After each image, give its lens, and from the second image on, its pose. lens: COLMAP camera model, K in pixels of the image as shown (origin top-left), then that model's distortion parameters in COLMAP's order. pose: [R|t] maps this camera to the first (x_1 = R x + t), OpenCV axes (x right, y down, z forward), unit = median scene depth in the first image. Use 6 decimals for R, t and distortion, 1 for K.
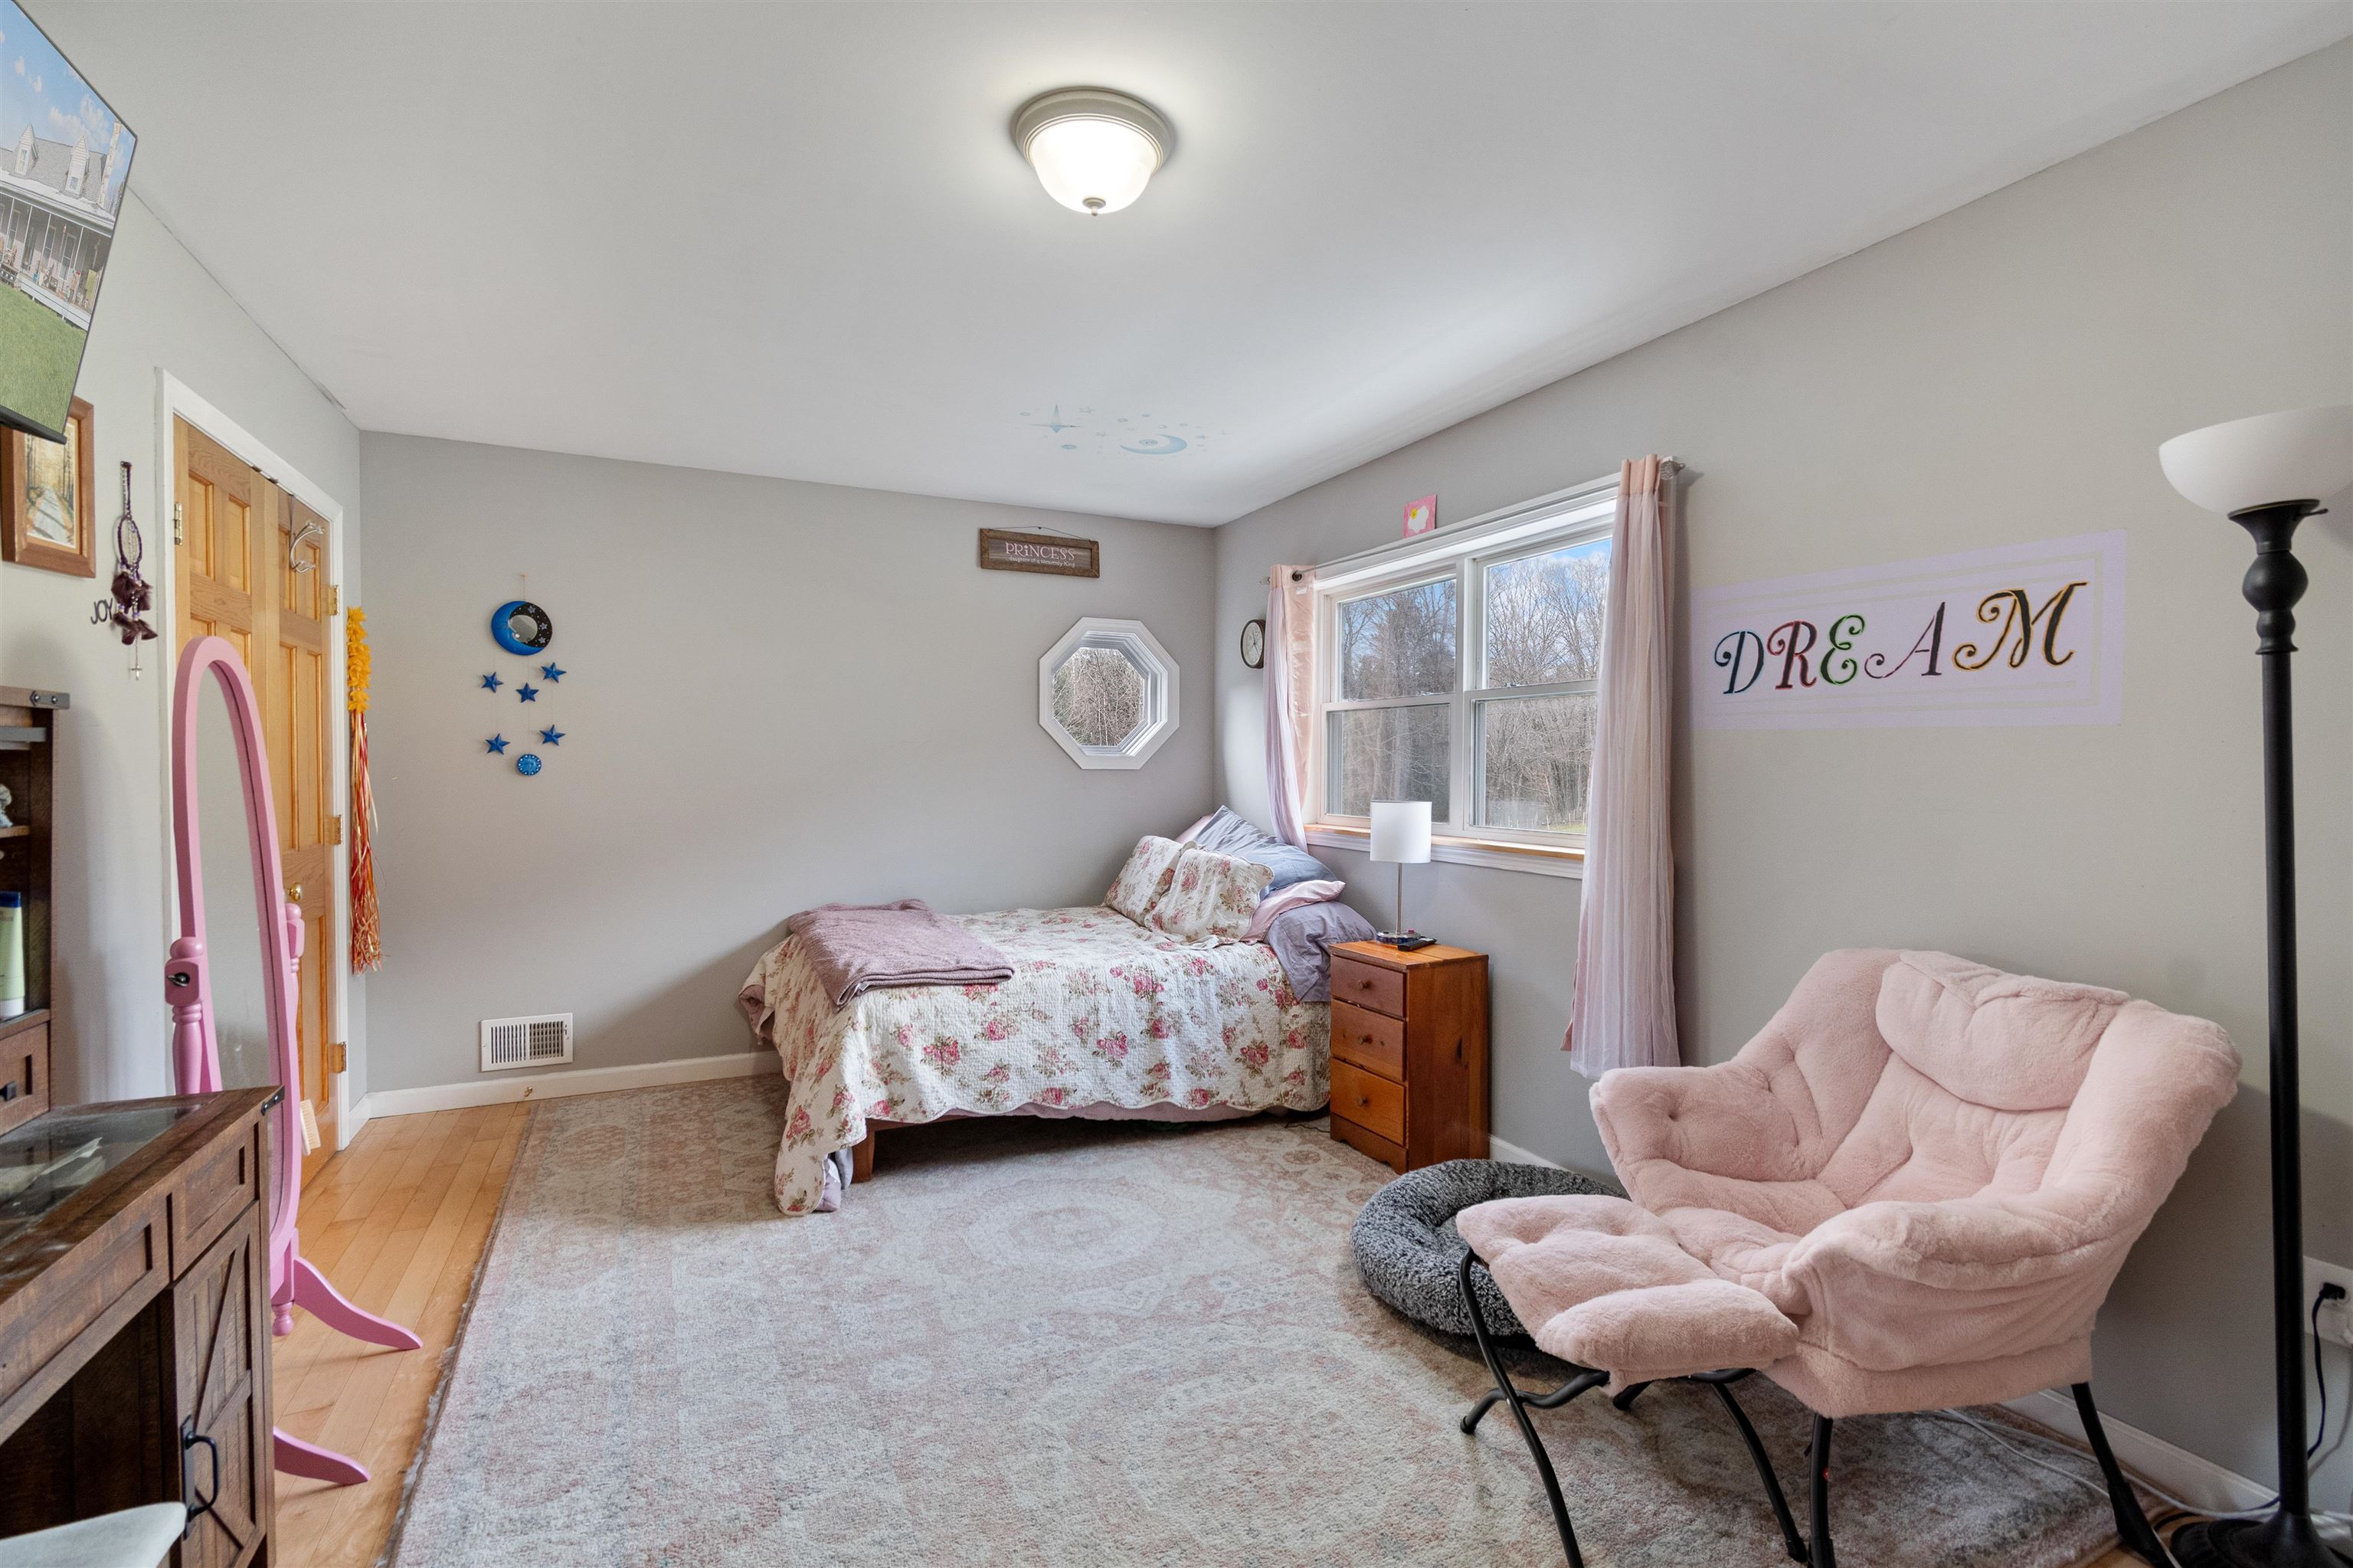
lens RADIAL K [[1050.9, 0, 1175.9], [0, 1050.9, 793.5], [0, 0, 1]] dist [0.003881, -0.001738]
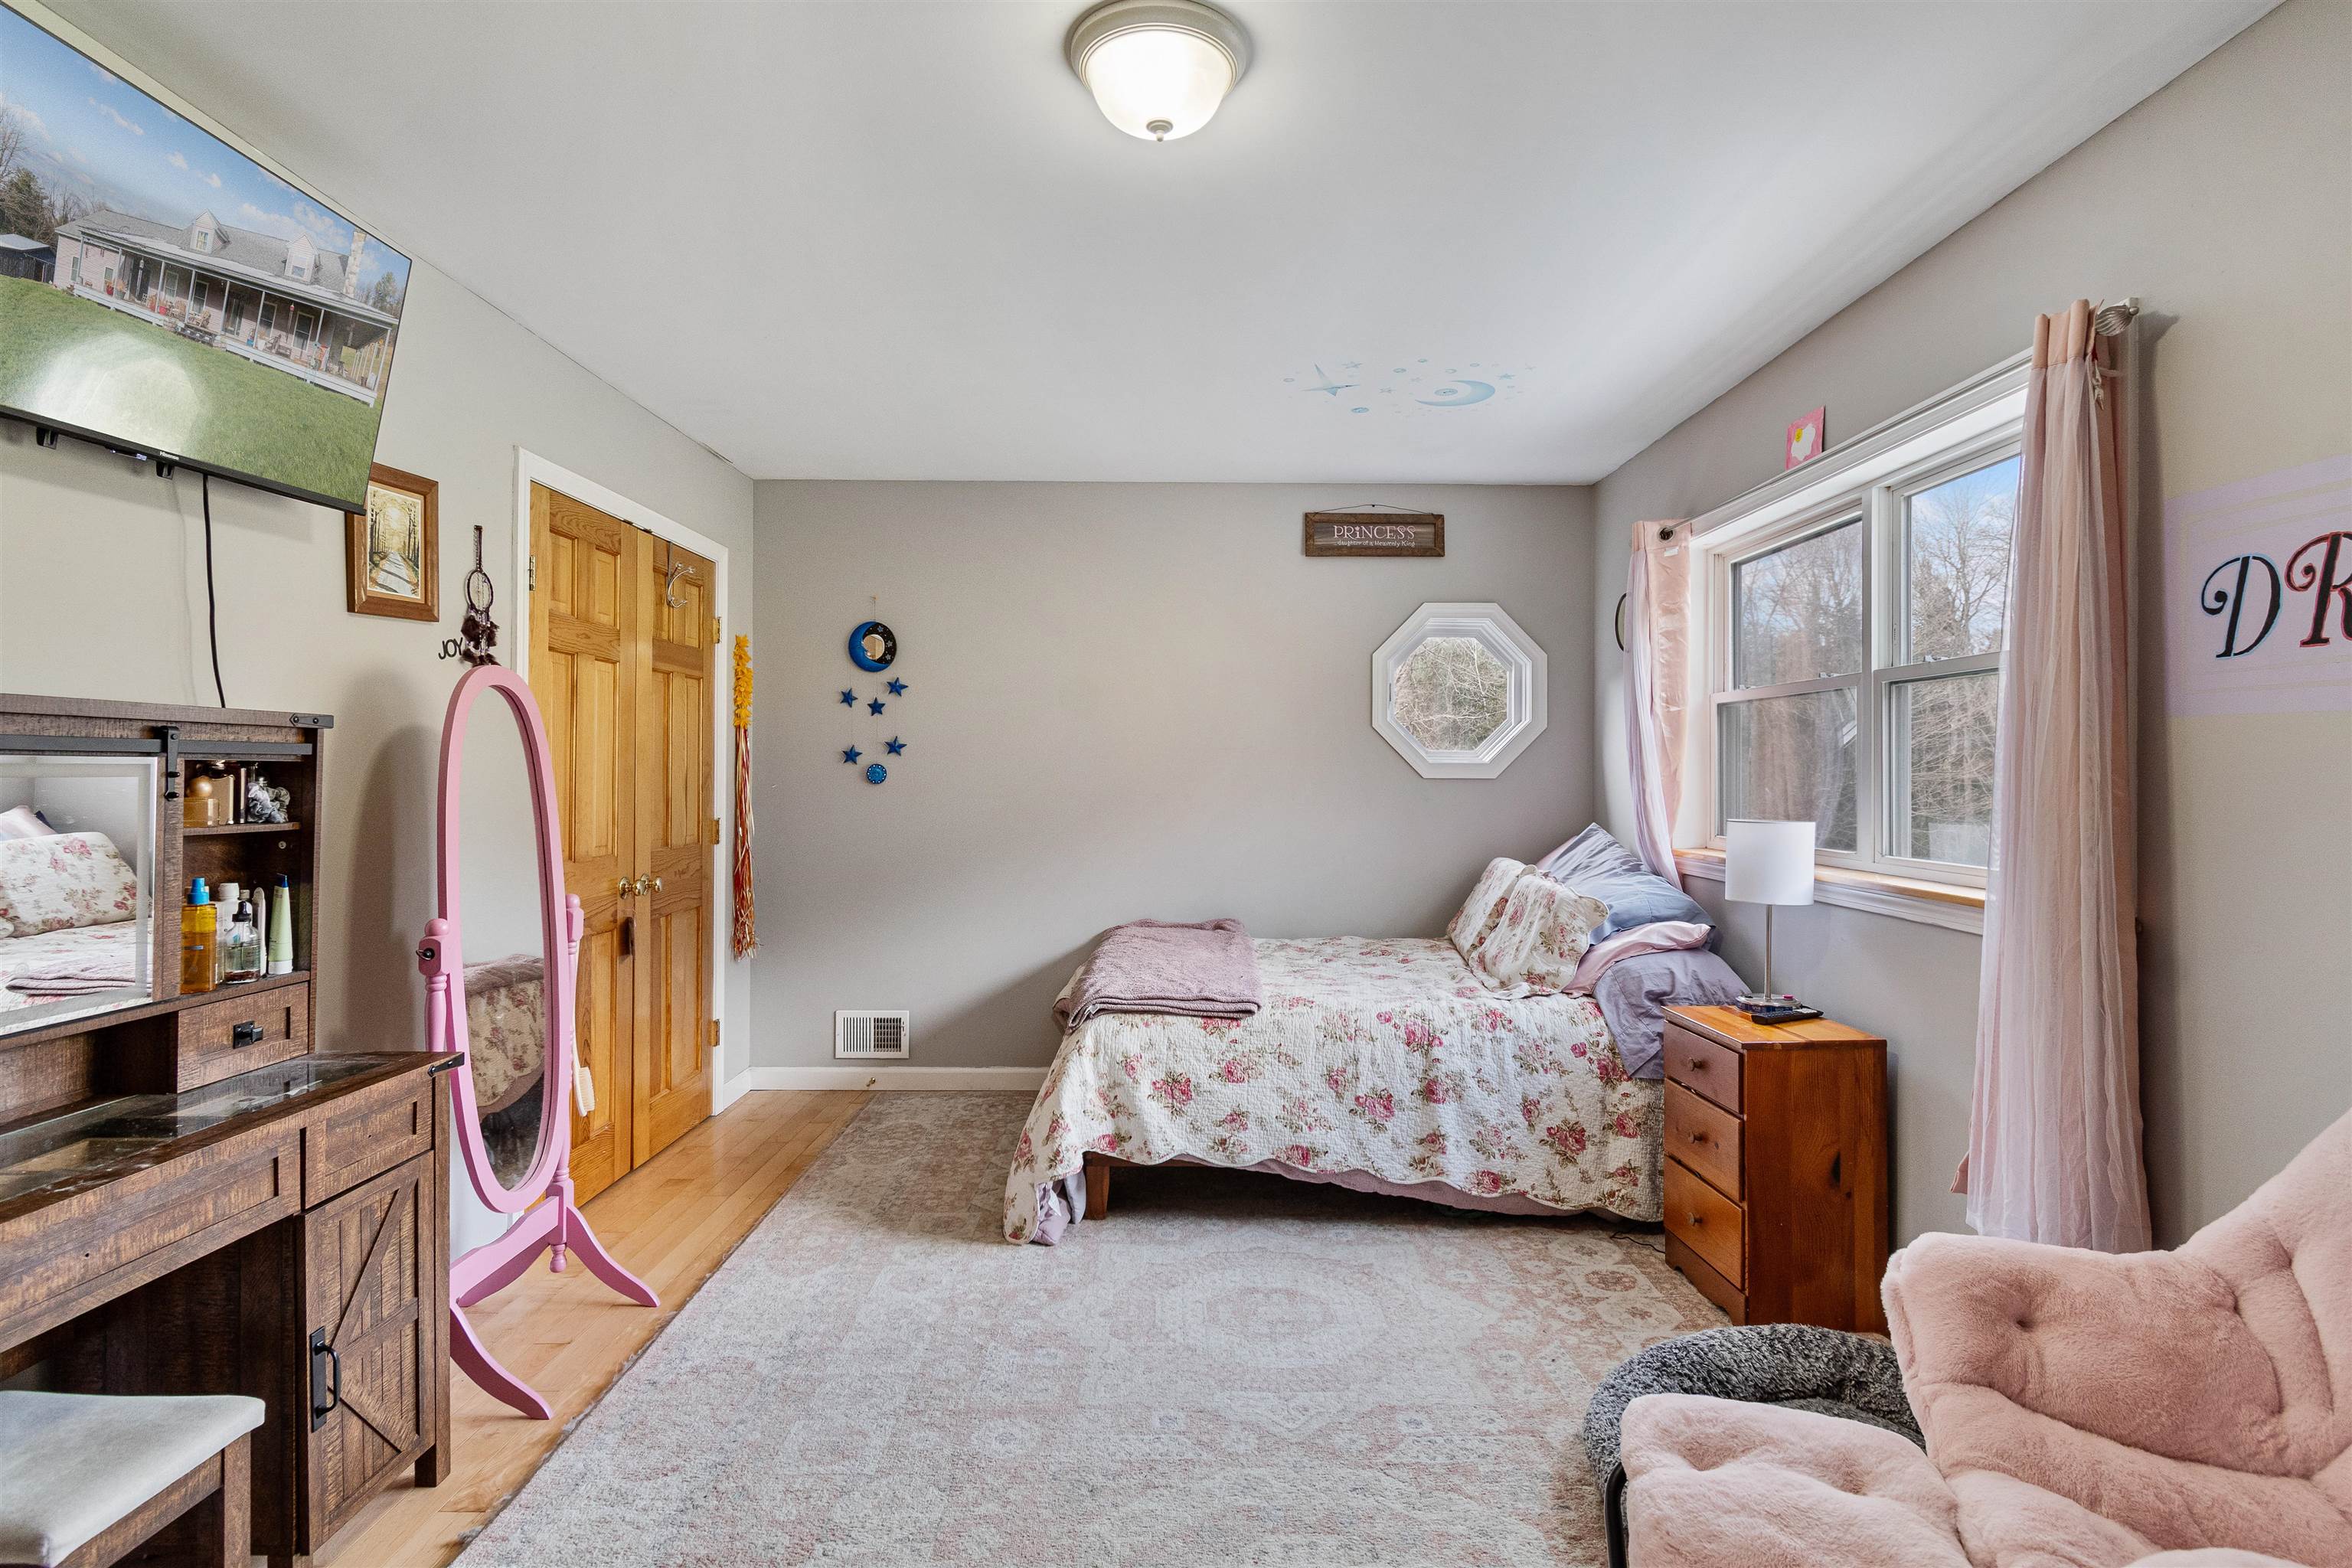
lens RADIAL K [[1147.5, 0, 1182.1], [0, 1147.5, 770.2], [0, 0, 1]] dist [0.004320, -0.002748]
pose [[0.906288, -0.002445, -0.422653, 0.210111], [-0.010465, 0.999547, -0.028223, -0.001532], [0.422531, 0.030001, 0.905852, 0.099847]]
